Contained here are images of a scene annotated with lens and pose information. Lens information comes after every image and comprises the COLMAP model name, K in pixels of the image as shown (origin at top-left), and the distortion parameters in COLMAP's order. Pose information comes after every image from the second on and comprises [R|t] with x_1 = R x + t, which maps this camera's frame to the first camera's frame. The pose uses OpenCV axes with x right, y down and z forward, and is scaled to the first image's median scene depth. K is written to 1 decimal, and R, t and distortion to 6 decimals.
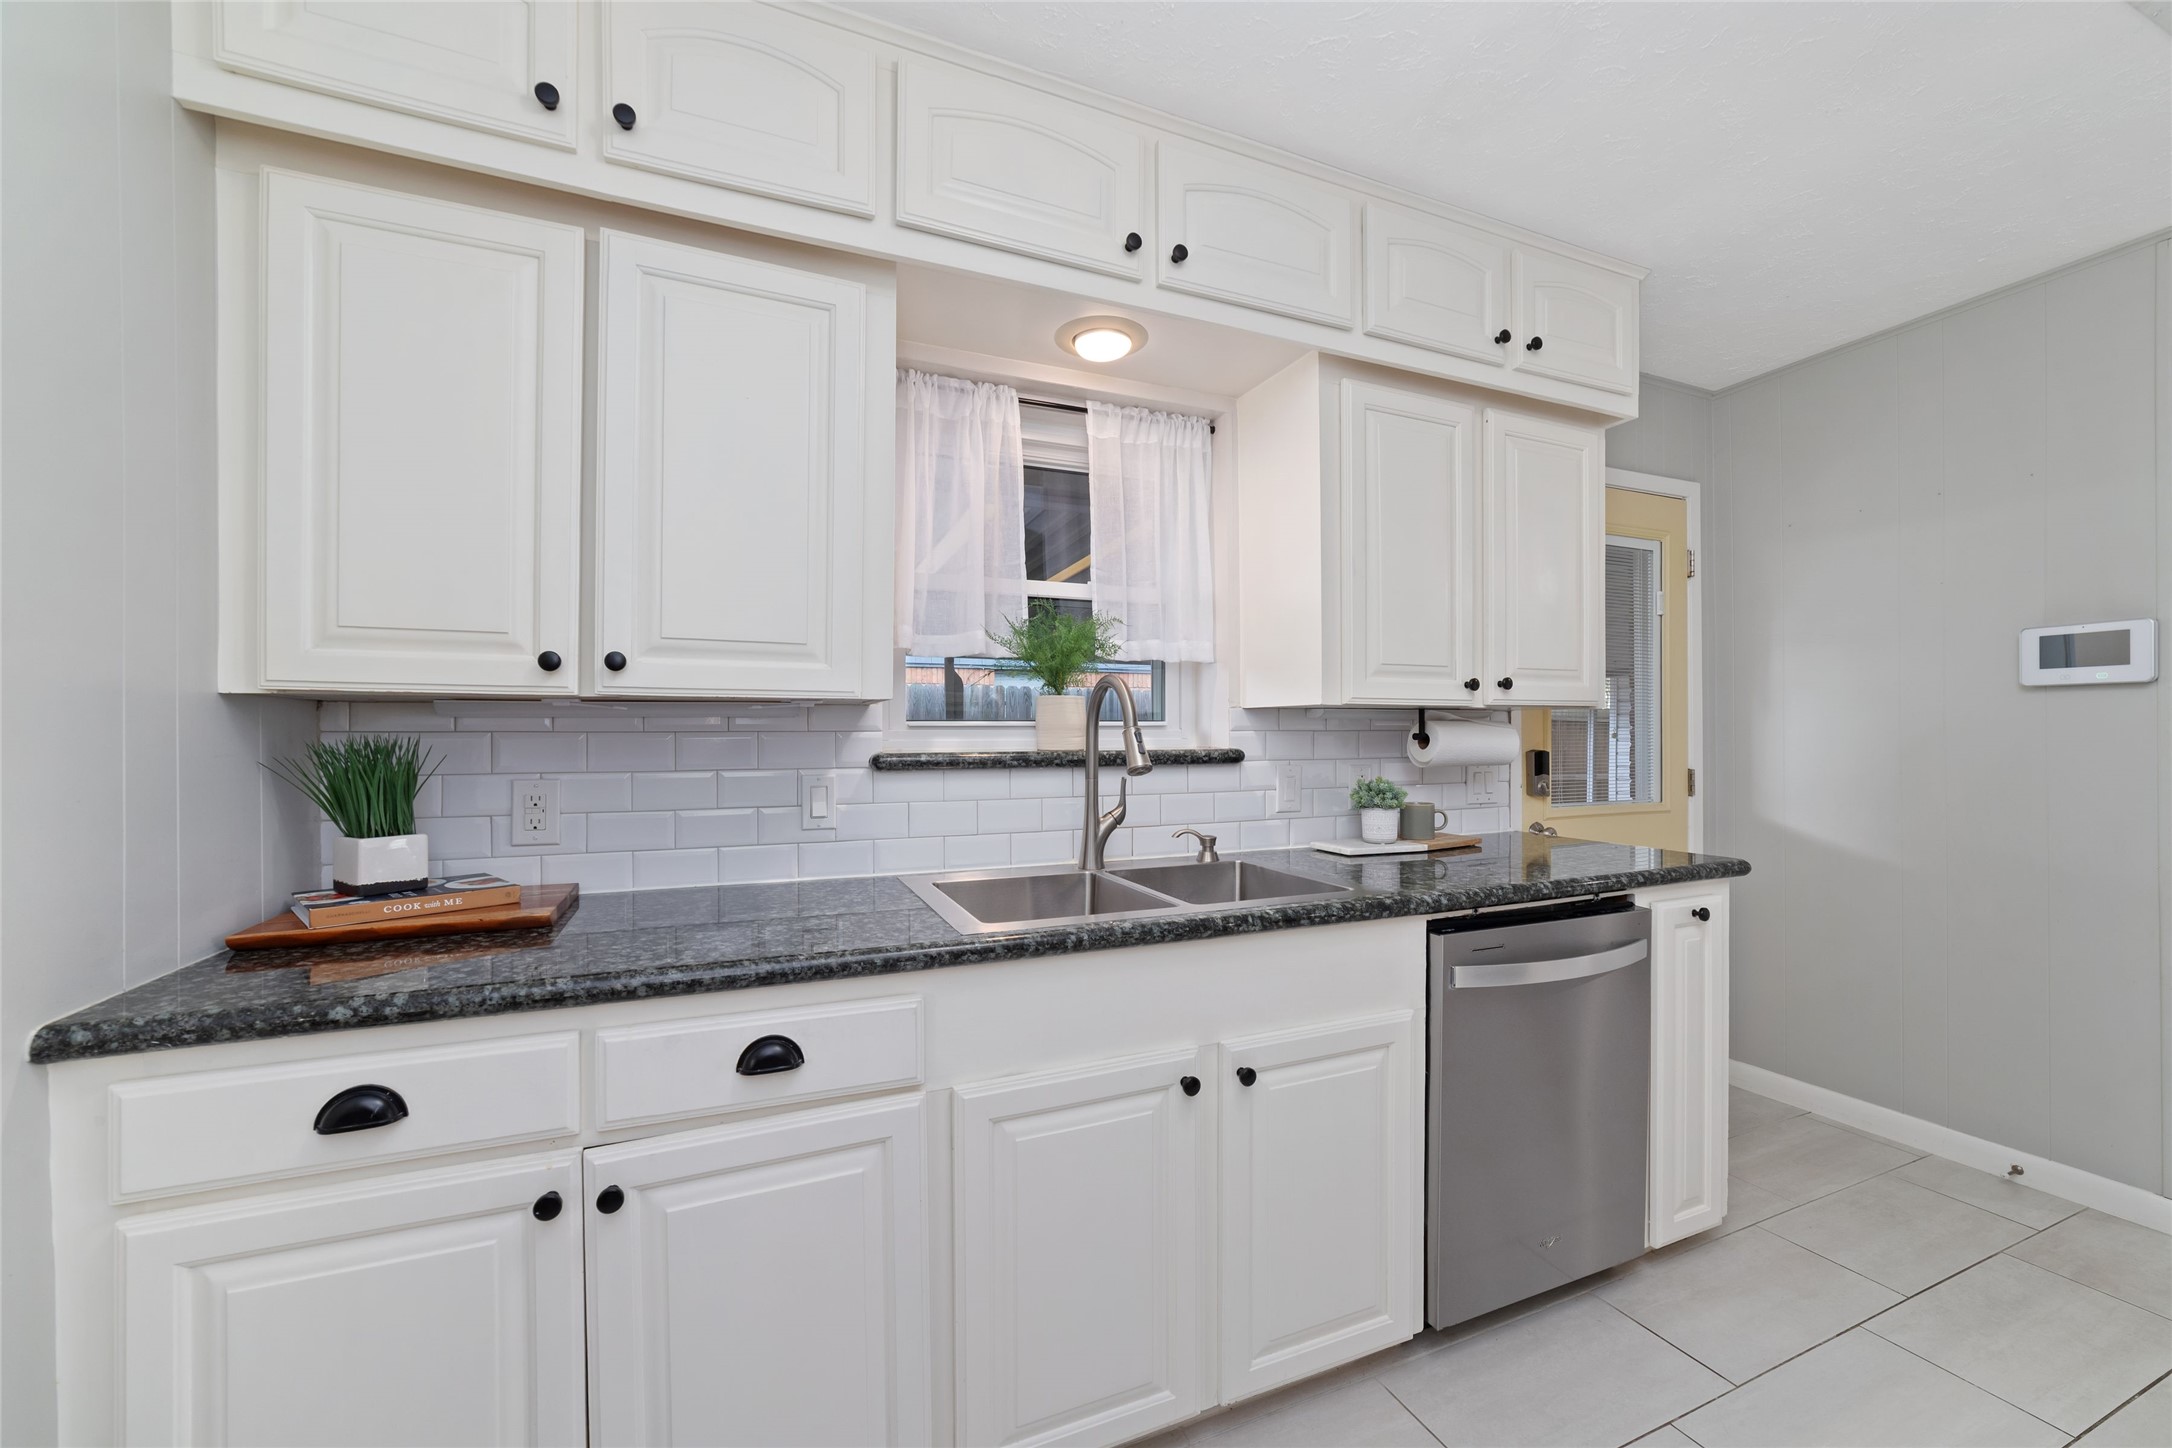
lens RADIAL K [[838.3, 0, 1093.3], [0, 838.3, 730.7], [0, 0, 1]] dist [-0.017664, 0.005138]
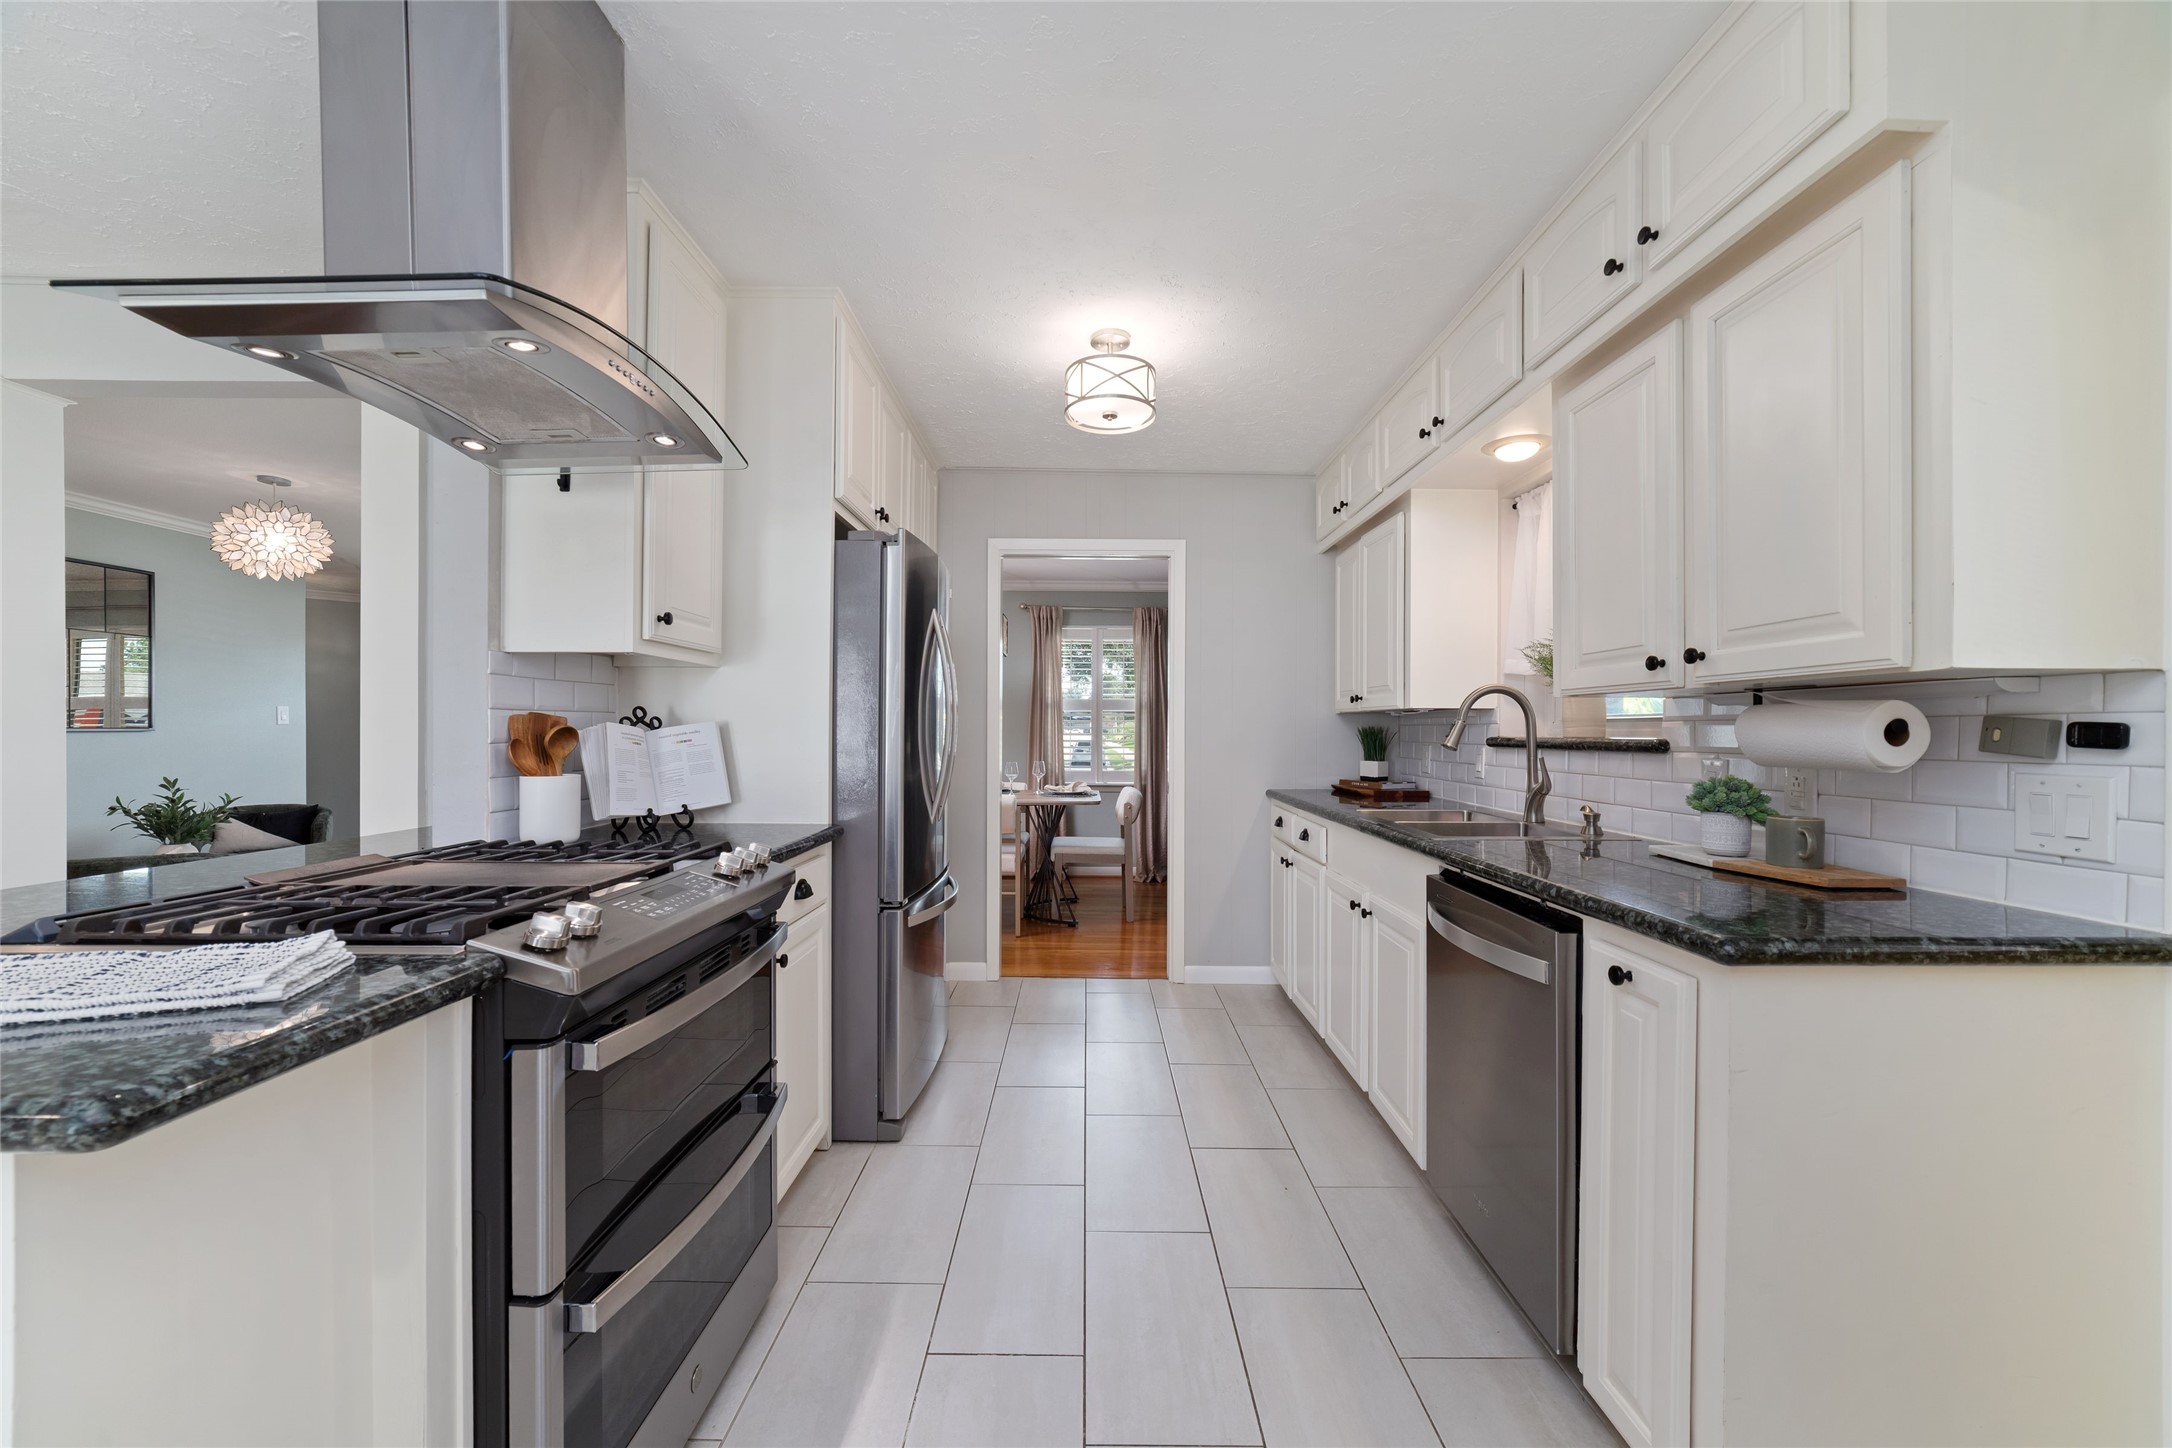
lens RADIAL K [[838.3, 0, 1086.0], [0, 838.3, 727.4], [0, 0, 1]] dist [-0.017664, 0.005138]
pose [[-0.399933, -0.001630, -0.916543, 1.495625], [0.008780, 0.999946, -0.005609, 0.008121], [0.916503, -0.010291, -0.399897, 0.830429]]
